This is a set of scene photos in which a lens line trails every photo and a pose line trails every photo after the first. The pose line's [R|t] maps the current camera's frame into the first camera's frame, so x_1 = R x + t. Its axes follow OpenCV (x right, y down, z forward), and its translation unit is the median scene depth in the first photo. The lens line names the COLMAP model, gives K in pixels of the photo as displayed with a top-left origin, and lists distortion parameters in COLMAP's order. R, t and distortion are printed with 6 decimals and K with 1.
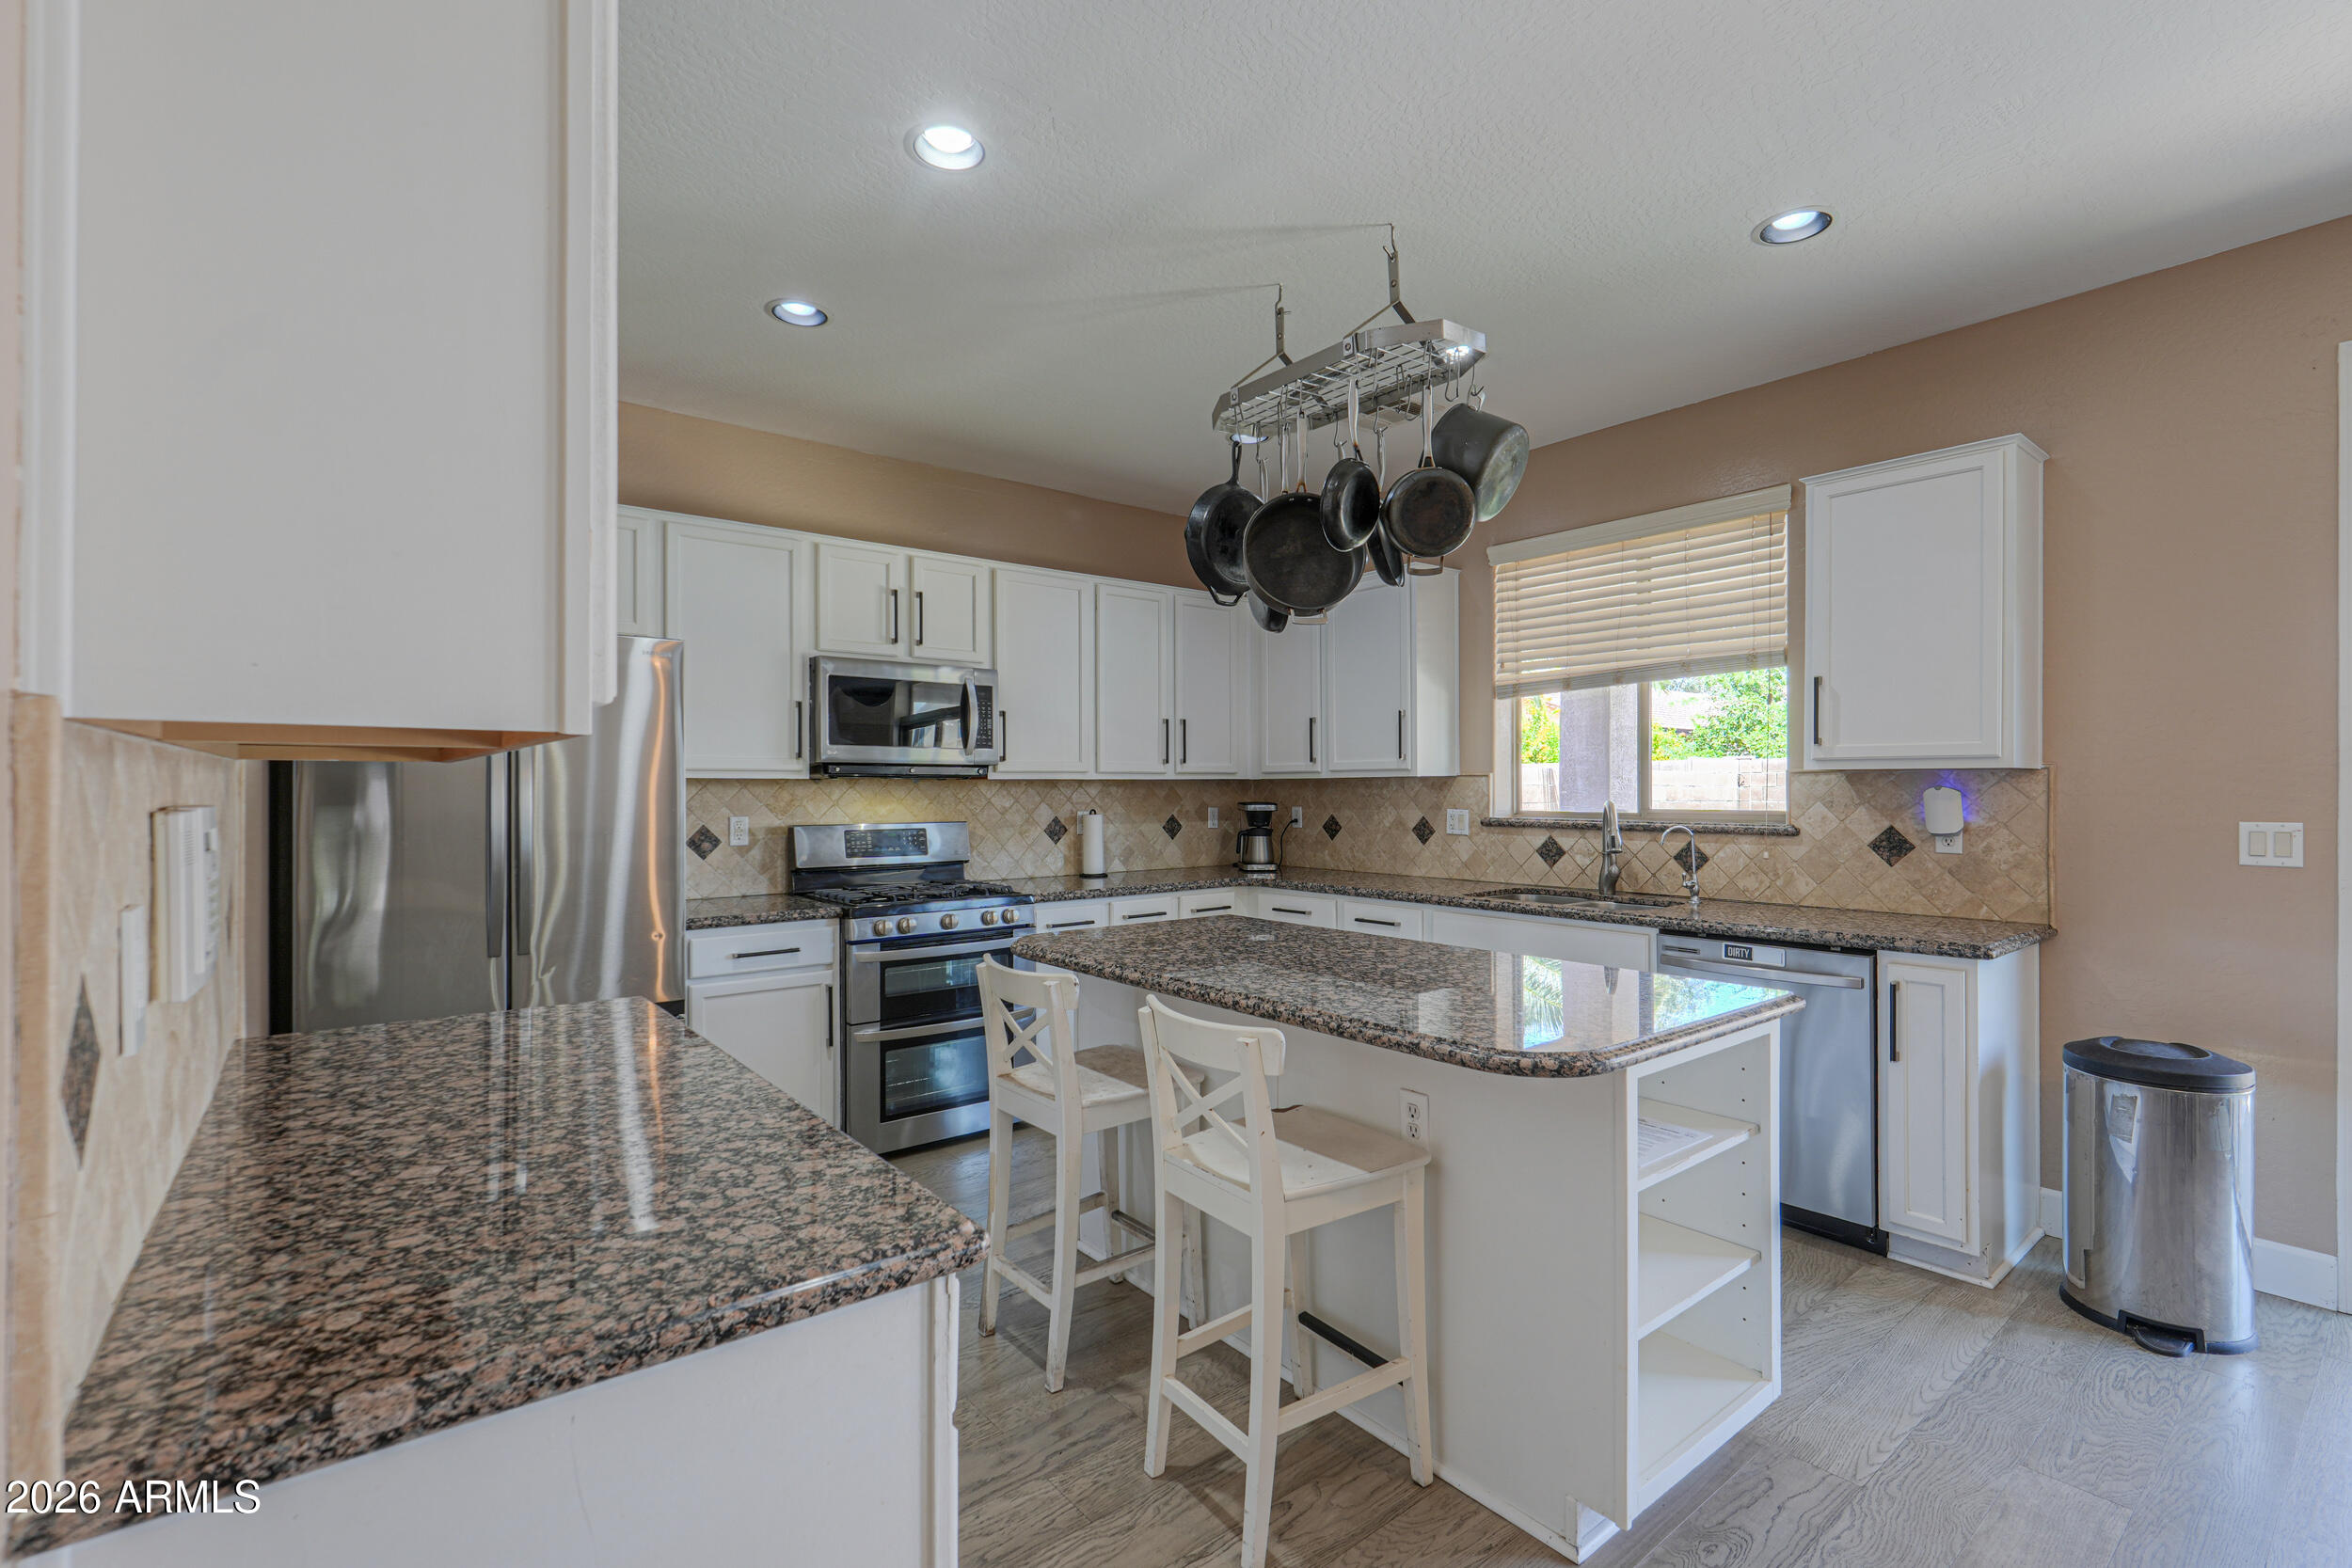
lens RADIAL K [[1041.2, 0, 1165.4], [0, 1041.2, 789.5], [0, 0, 1]] dist [0.004512, -0.000677]
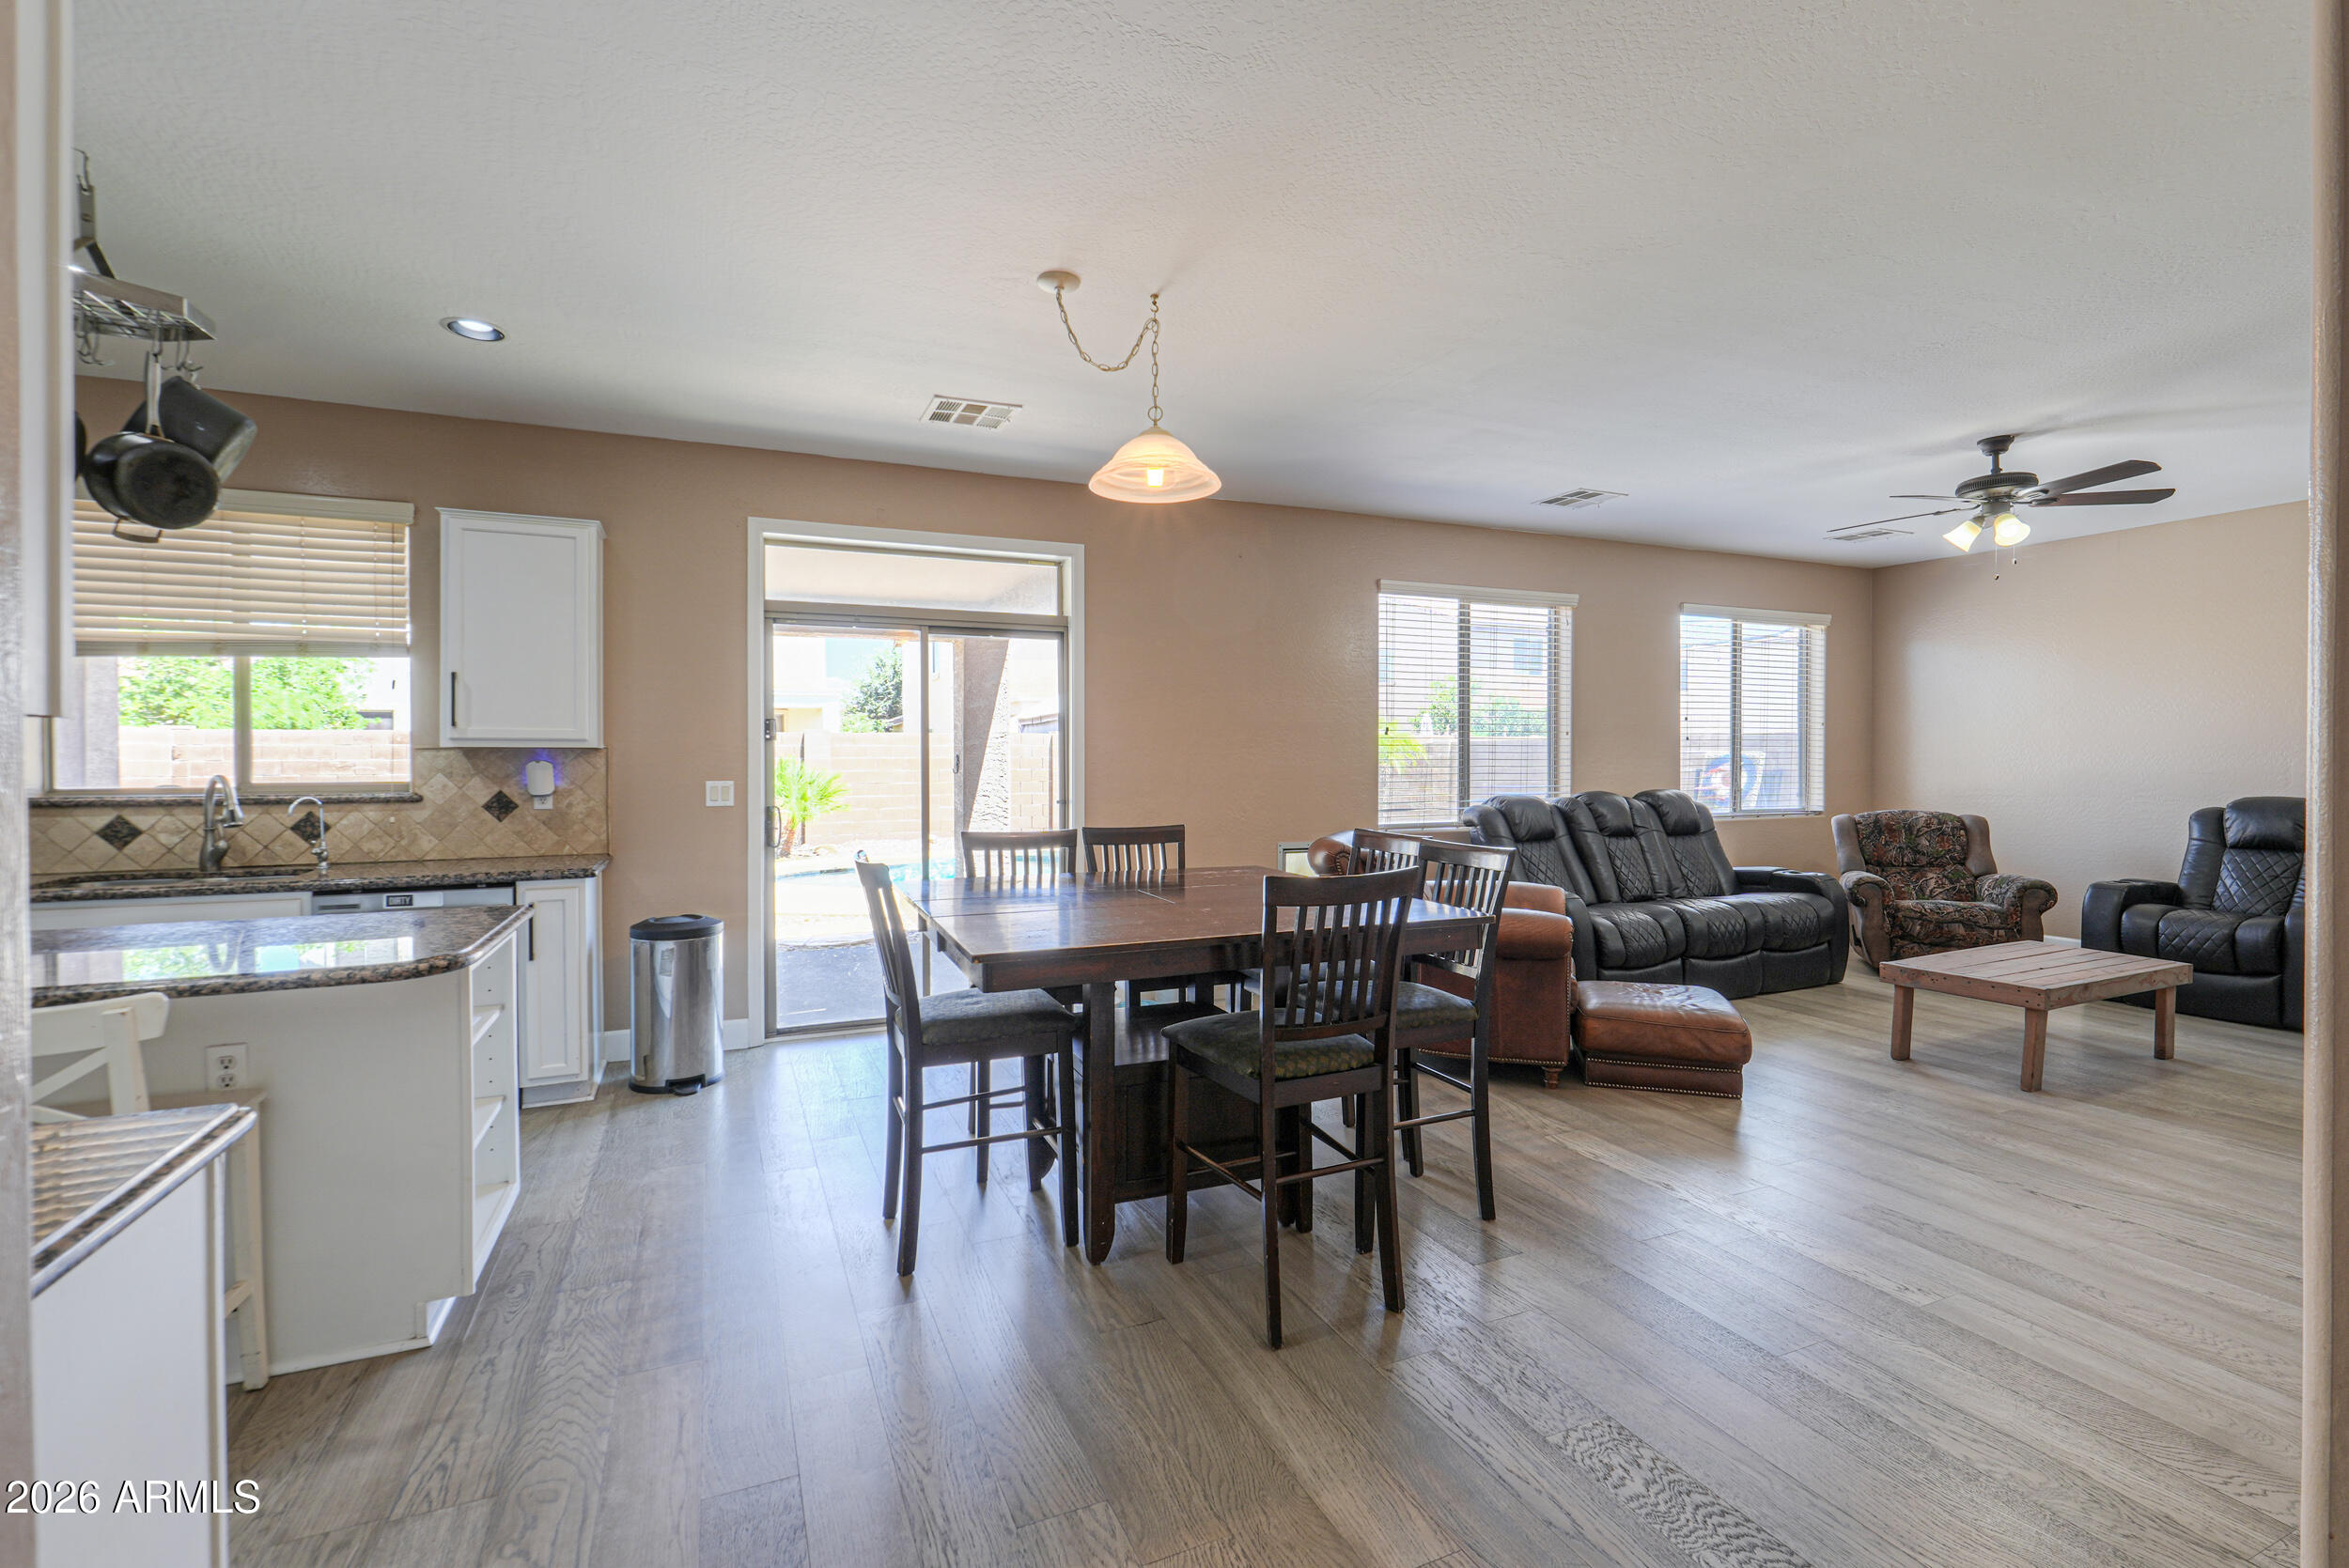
lens RADIAL K [[1039.9, 0, 1164.6], [0, 1039.9, 756.8], [0, 0, 1]] dist [0.004512, -0.000677]
pose [[0.258594, 0.002816, 0.965982, -0.299011], [0.002348, 0.999991, -0.003544, -0.000554], [-0.965983, 0.003185, 0.258585, -0.114369]]
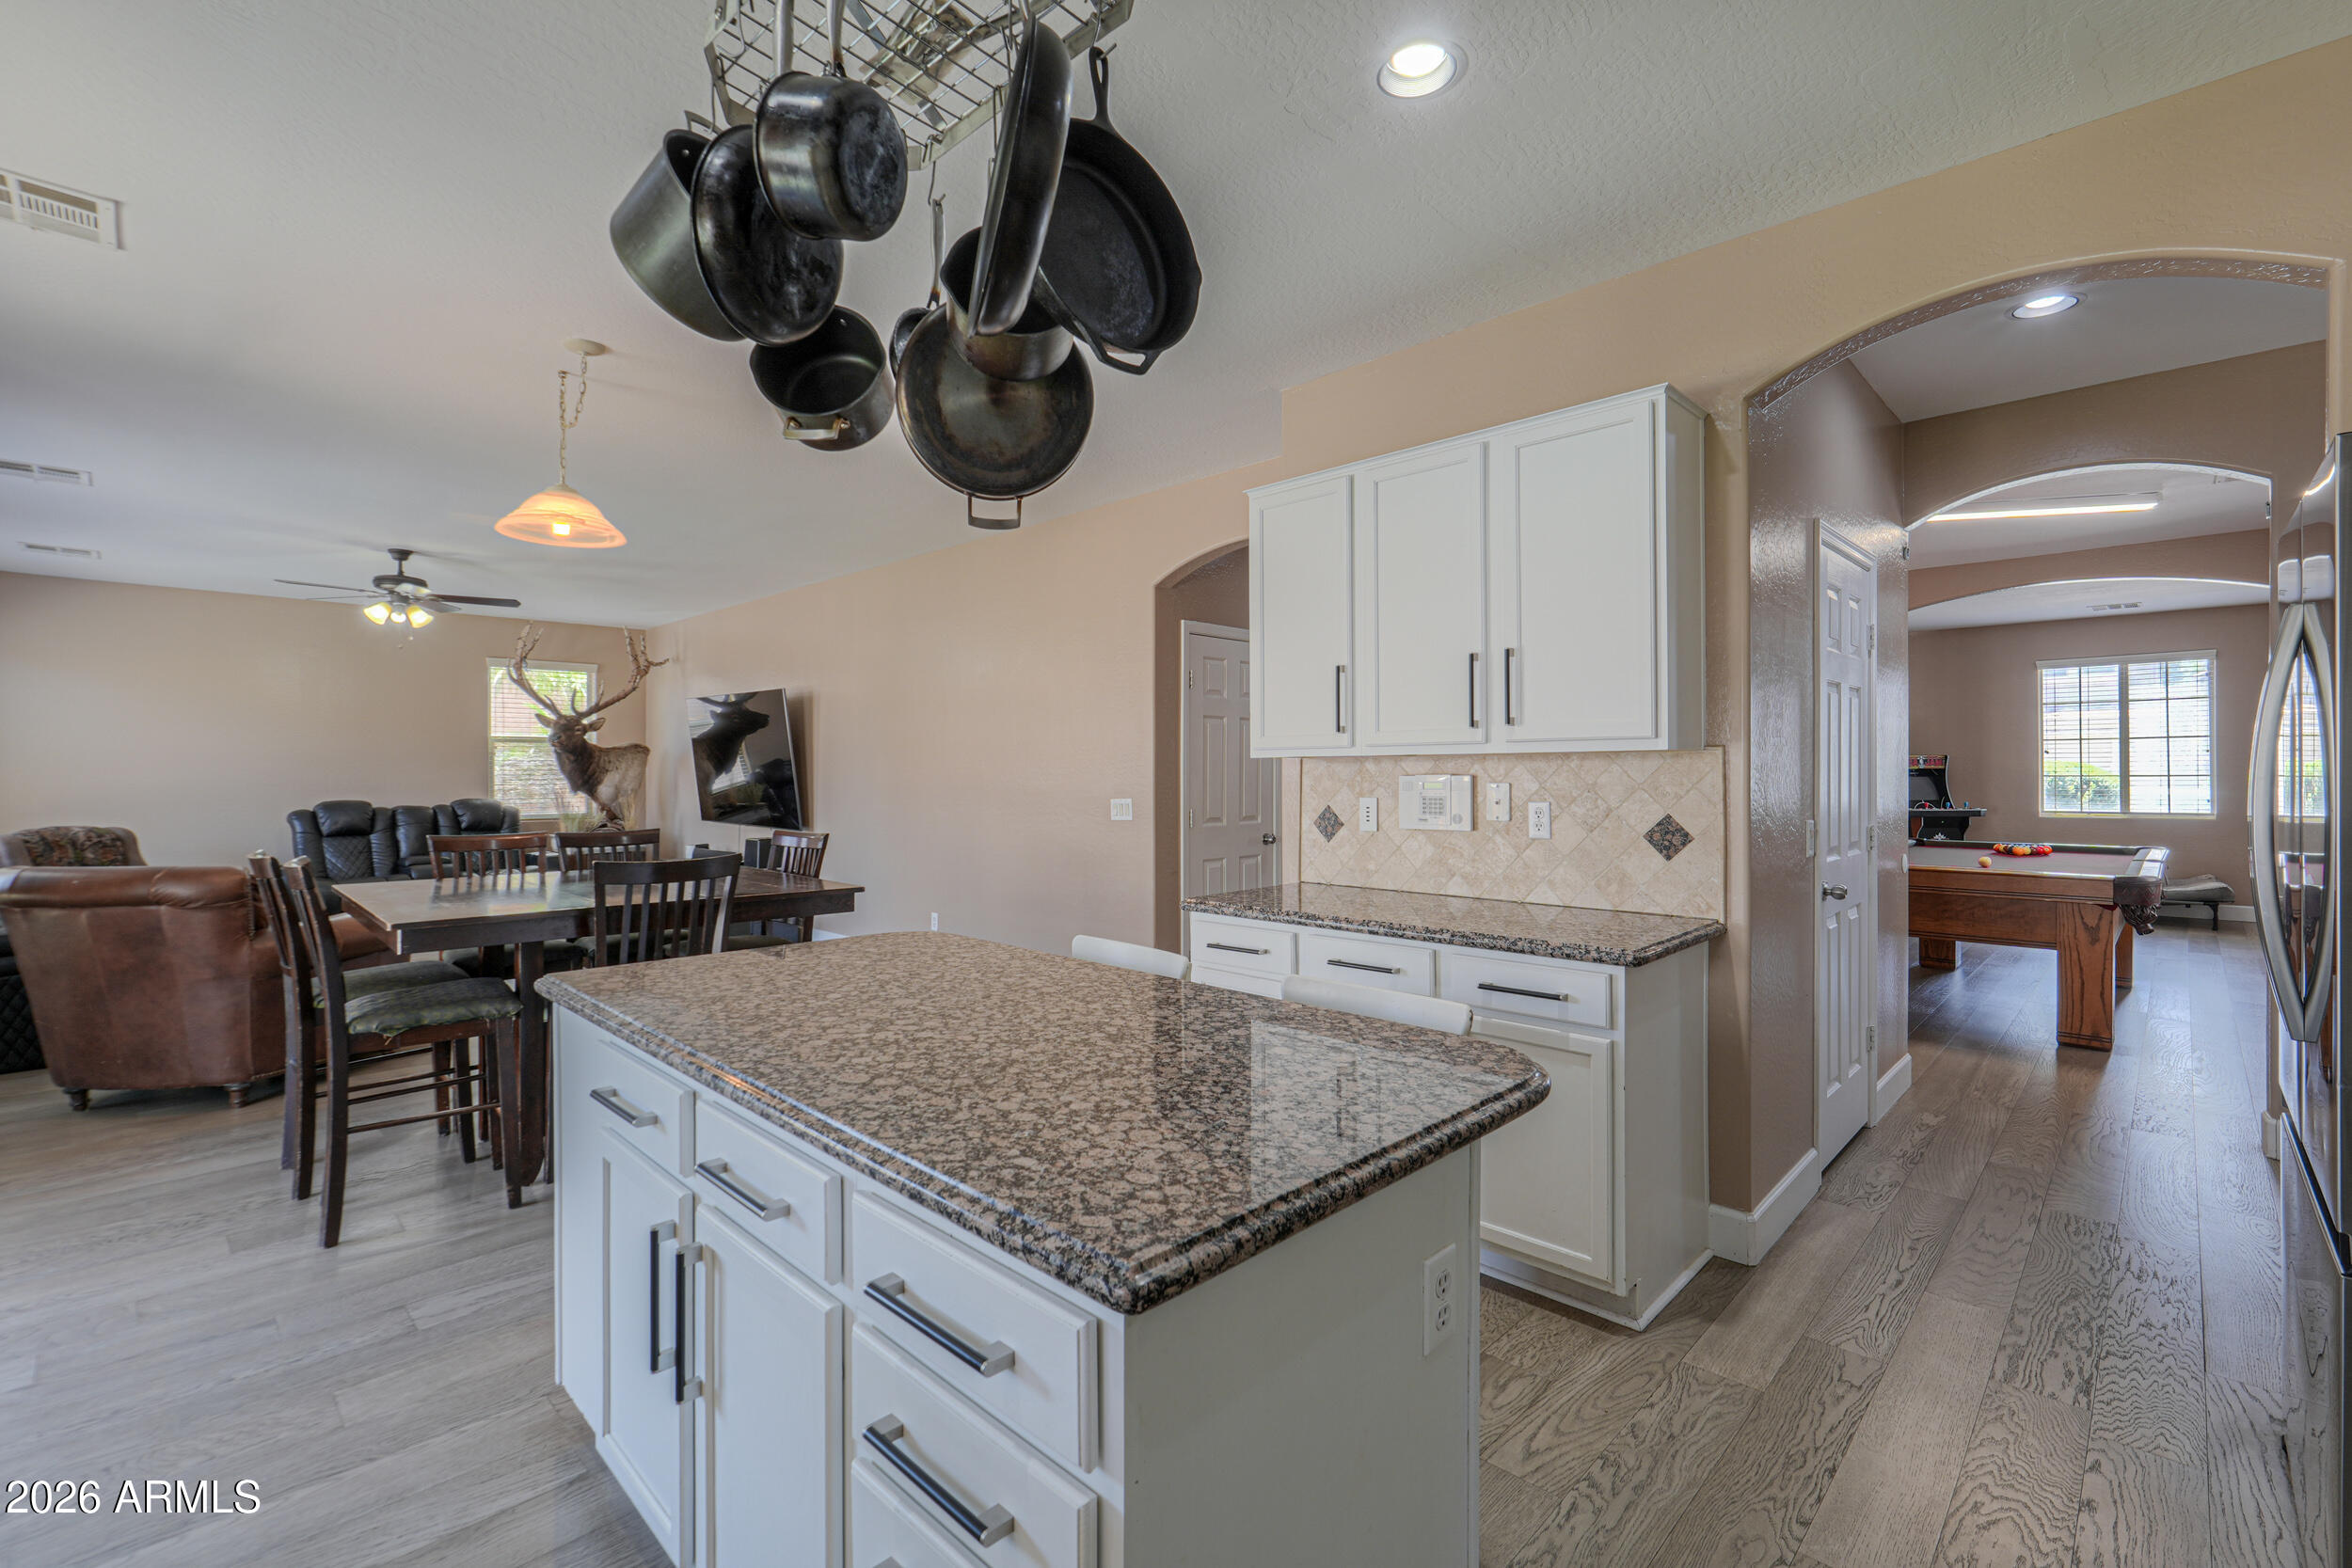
lens RADIAL K [[1041.2, 0, 1154.7], [0, 1041.2, 776.6], [0, 0, 1]] dist [0.004512, -0.000677]
pose [[-0.993033, 0.004275, -0.117756, 0.077359], [0.003820, 0.999984, 0.004093, 0.001307], [0.117772, 0.003615, -0.993034, 1.110806]]
